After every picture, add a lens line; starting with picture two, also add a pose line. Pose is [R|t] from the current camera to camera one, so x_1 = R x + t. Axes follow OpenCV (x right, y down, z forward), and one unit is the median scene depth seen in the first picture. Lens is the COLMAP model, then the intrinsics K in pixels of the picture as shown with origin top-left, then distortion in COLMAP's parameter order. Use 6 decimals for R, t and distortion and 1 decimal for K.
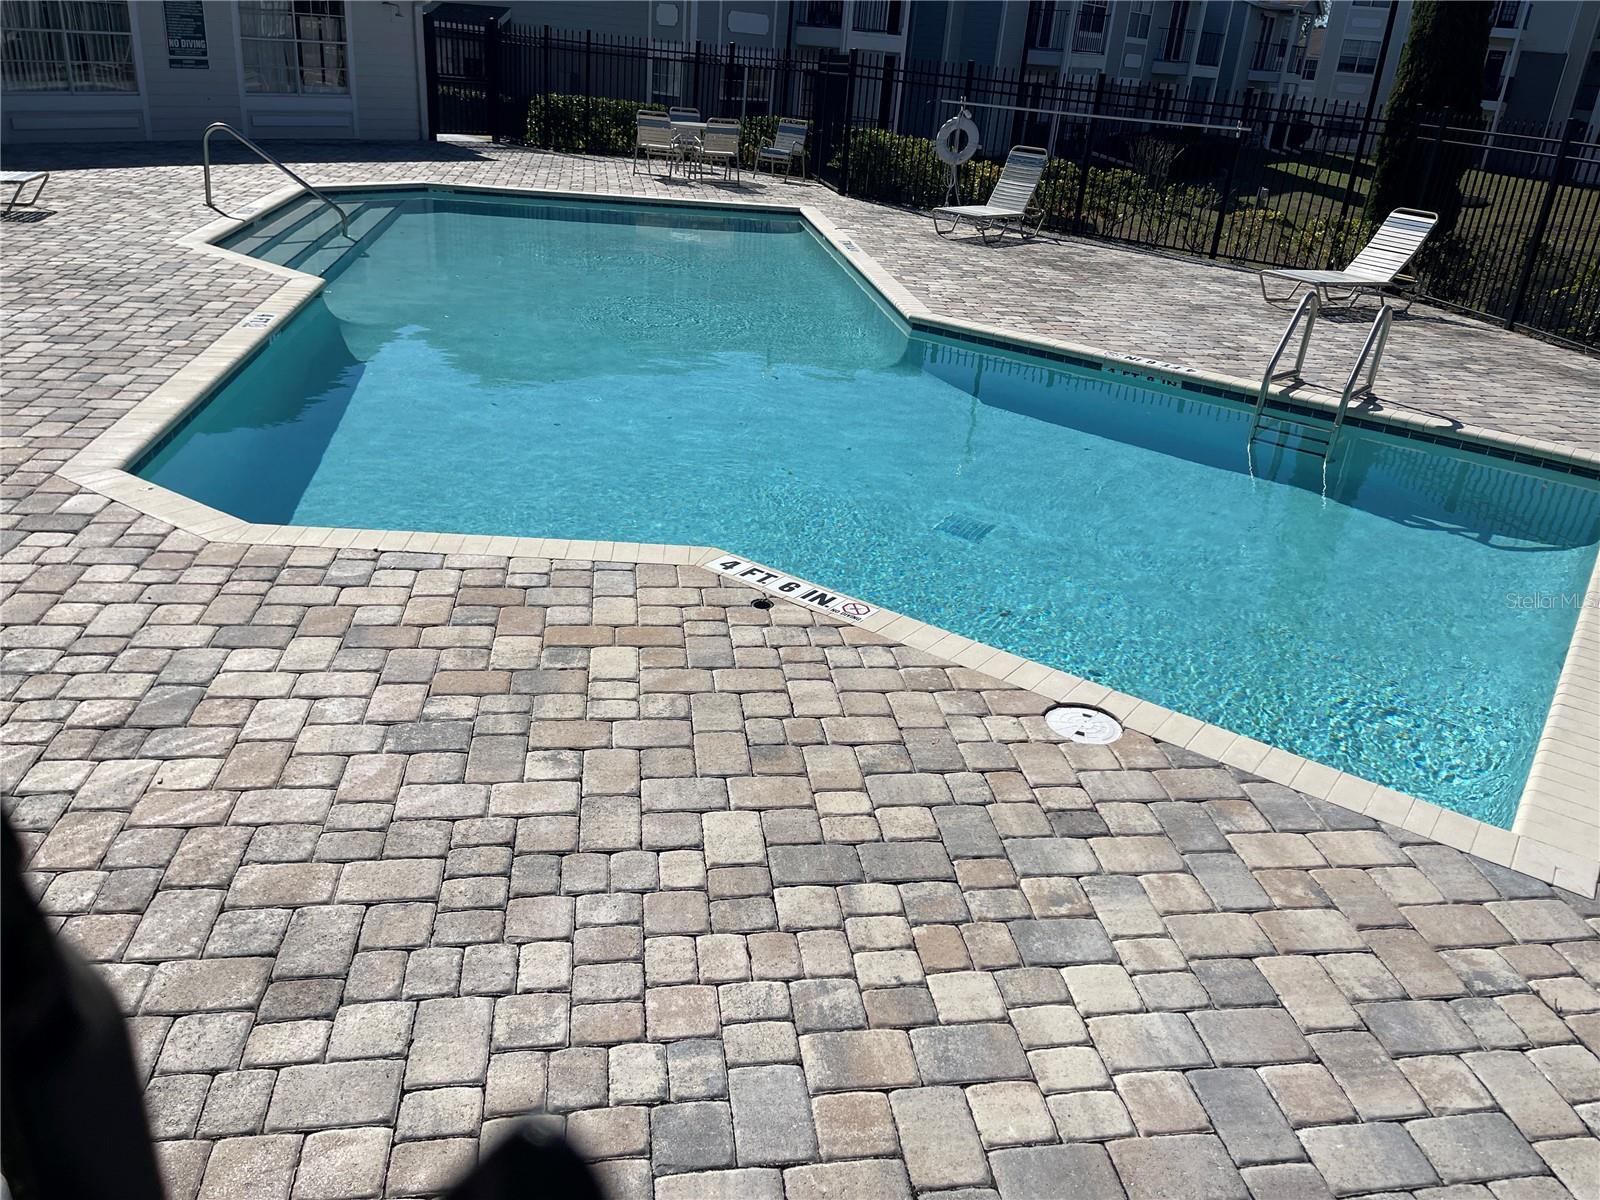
lens RADIAL K [[1187.6, 0, 770.2], [0, 1187.6, 592.4], [0, 0, 1]] dist [0.075062, -0.094120]
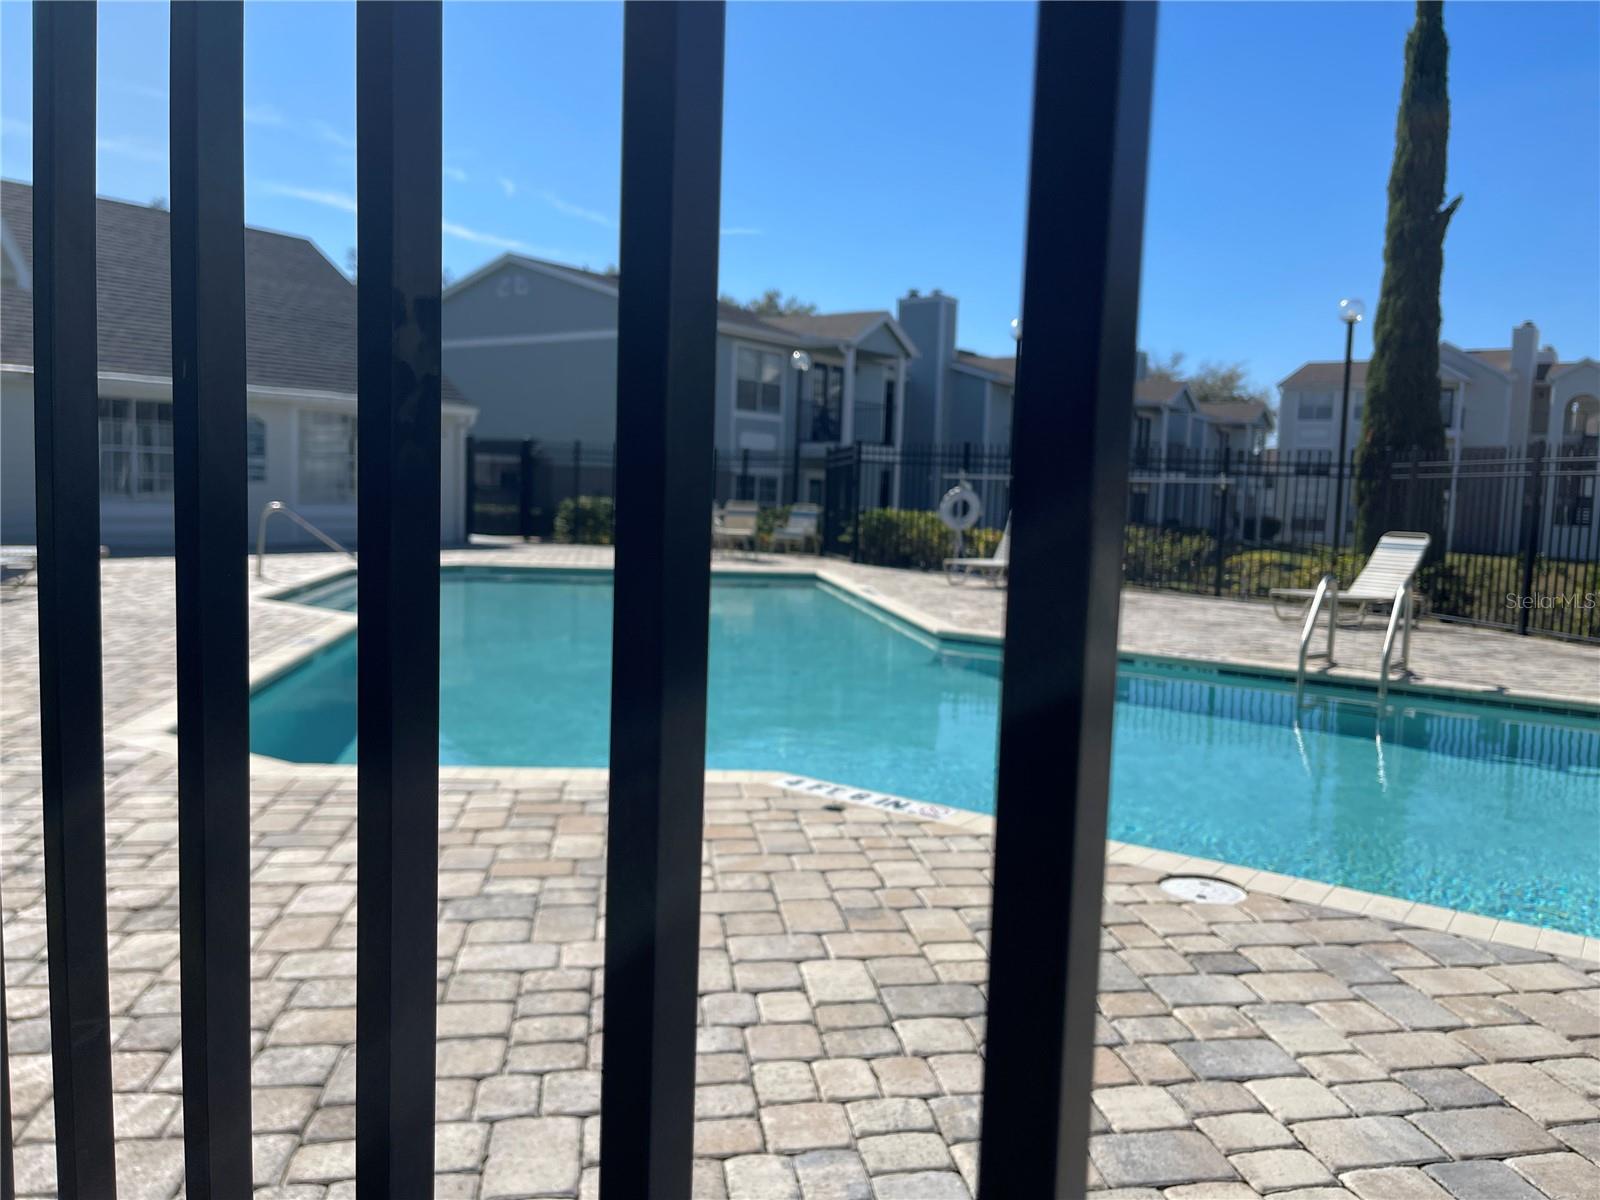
lens RADIAL K [[1187.6, 0, 784.3], [0, 1187.6, 588.9], [0, 0, 1]] dist [0.075062, -0.094120]
pose [[0.999568, -0.029006, 0.004722, -0.059874], [0.028990, 0.946904, -0.320207, 0.191820], [0.004817, 0.320205, 0.947336, 0.060168]]
